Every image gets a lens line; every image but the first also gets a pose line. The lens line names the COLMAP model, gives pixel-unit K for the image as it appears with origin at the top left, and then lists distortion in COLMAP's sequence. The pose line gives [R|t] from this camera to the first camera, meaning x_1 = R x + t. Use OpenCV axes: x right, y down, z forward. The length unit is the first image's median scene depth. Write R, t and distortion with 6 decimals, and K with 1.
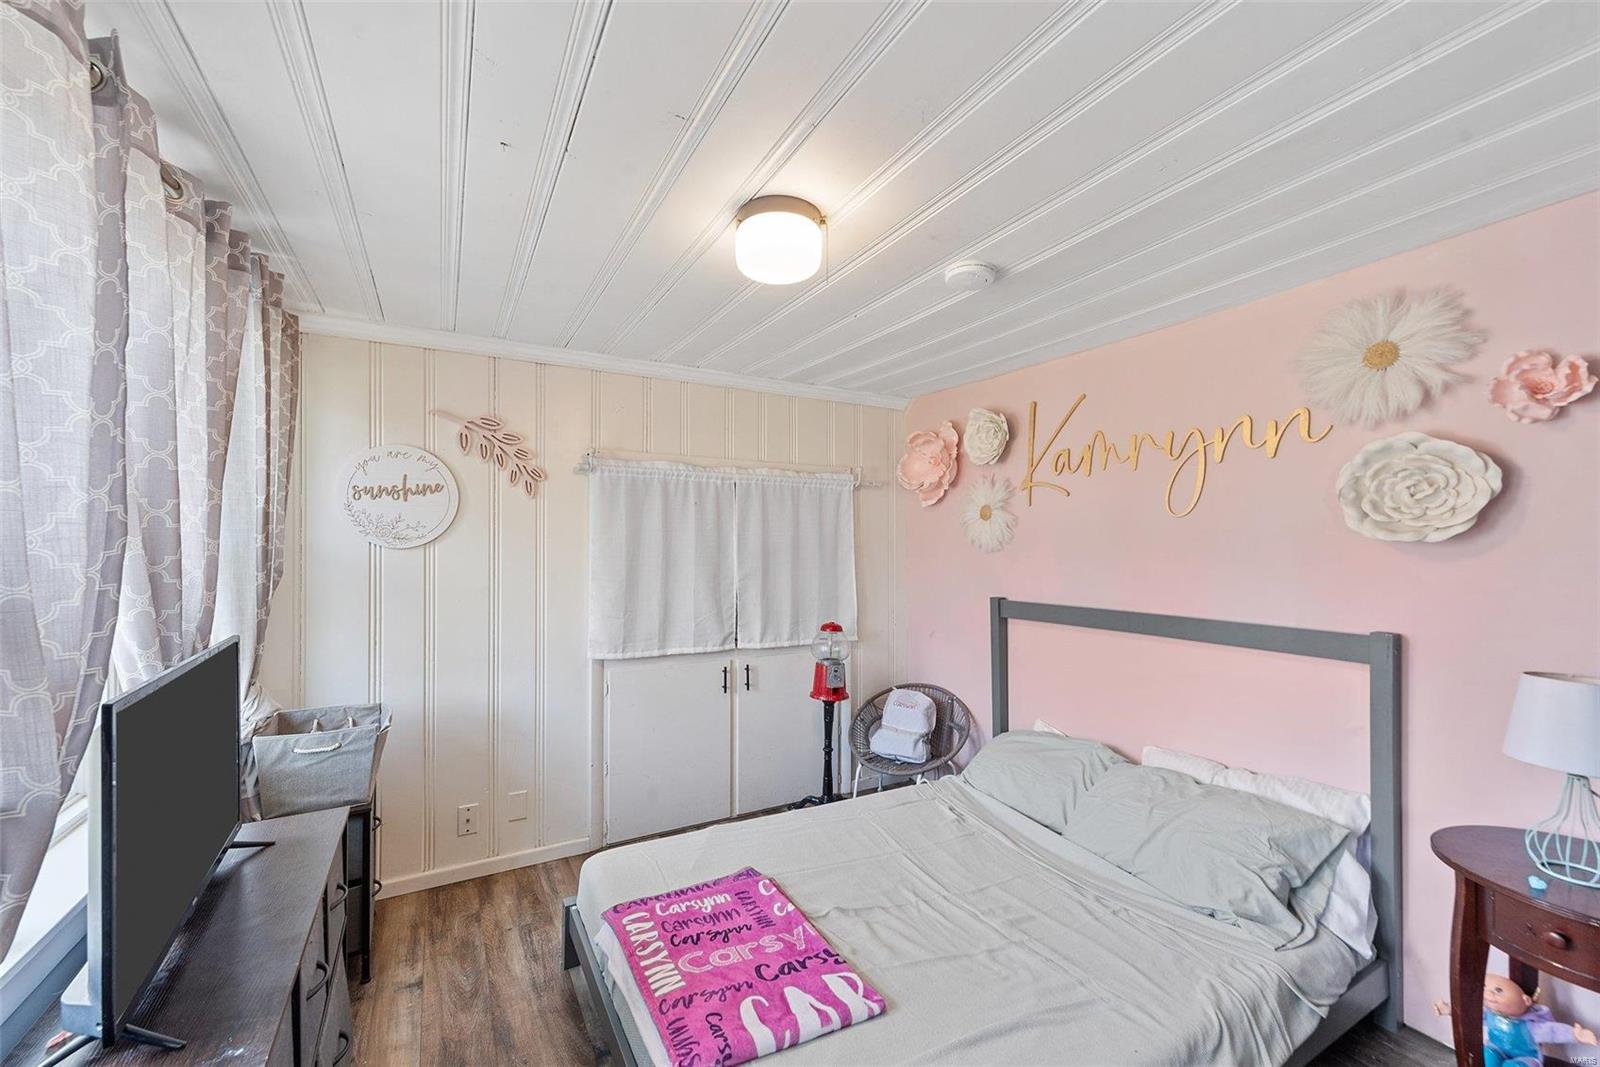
lens RADIAL K [[639.0, 0, 796.9], [0, 639.0, 546.4], [0, 0, 1]] dist [0.014180, -0.001819]
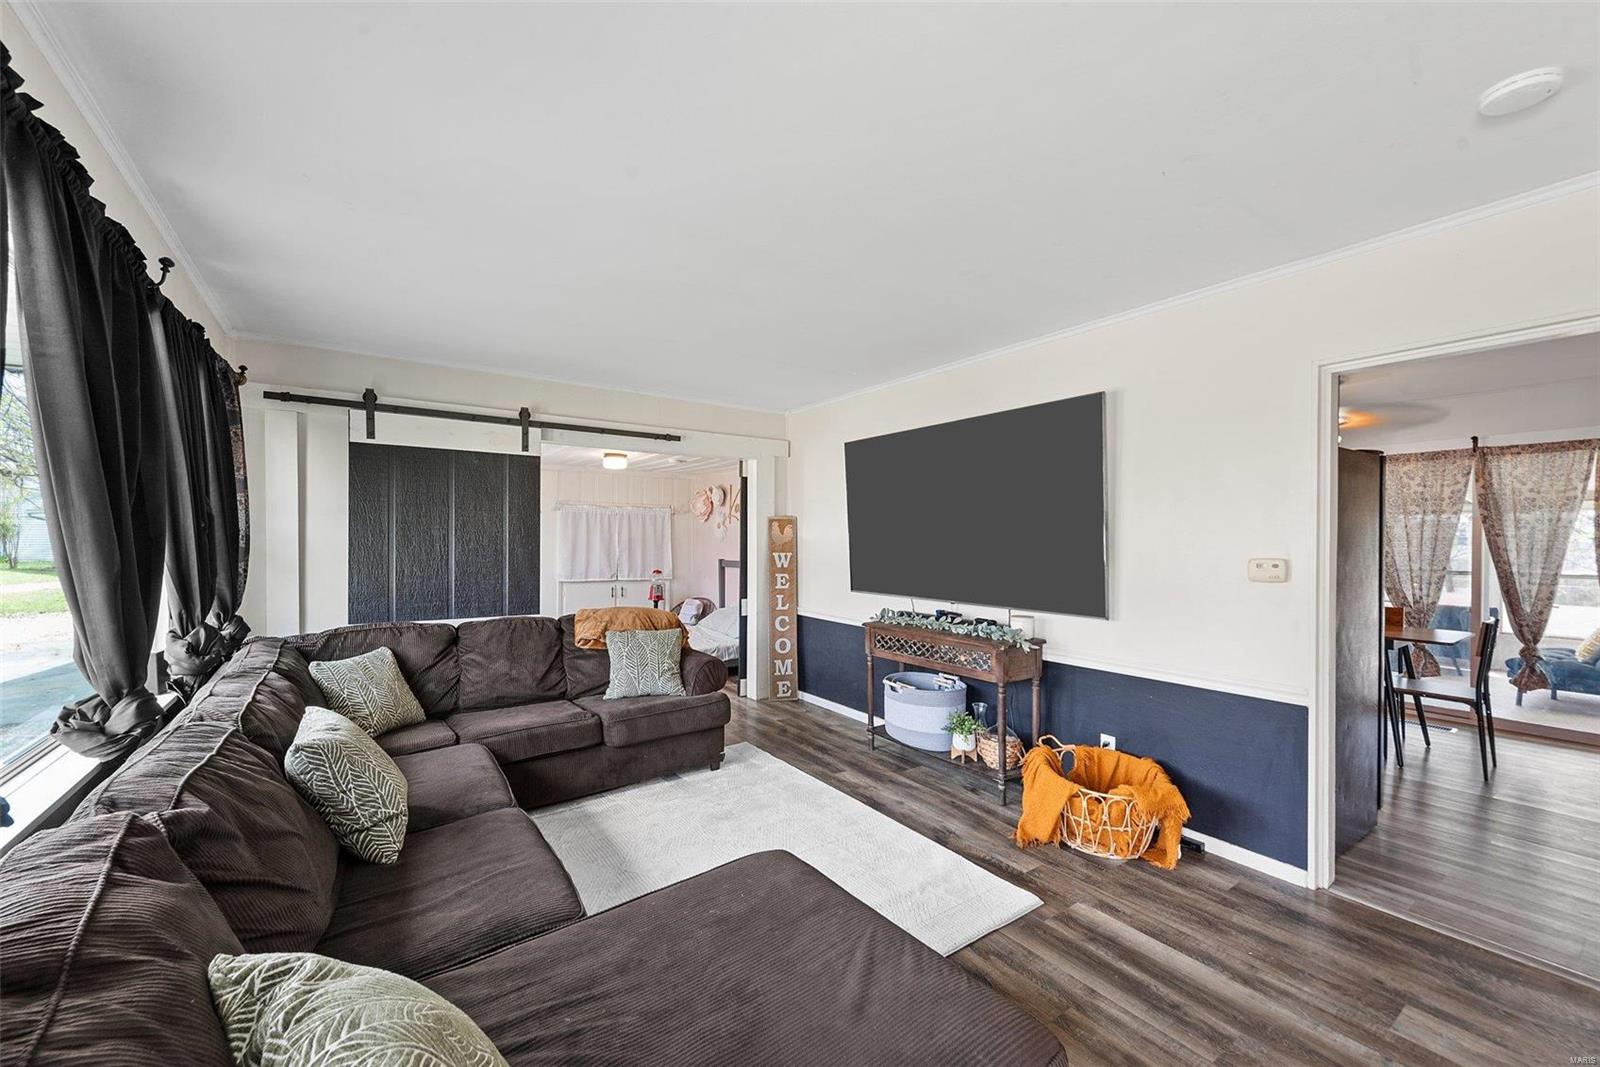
lens RADIAL K [[639.0, 0, 790.7], [0, 639.0, 543.2], [0, 0, 1]] dist [0.014180, -0.001819]
pose [[0.995561, 0.004103, 0.094032, 0.365000], [-0.004770, 0.999965, 0.006864, -0.002558], [-0.094001, -0.007282, 0.995546, -1.640809]]
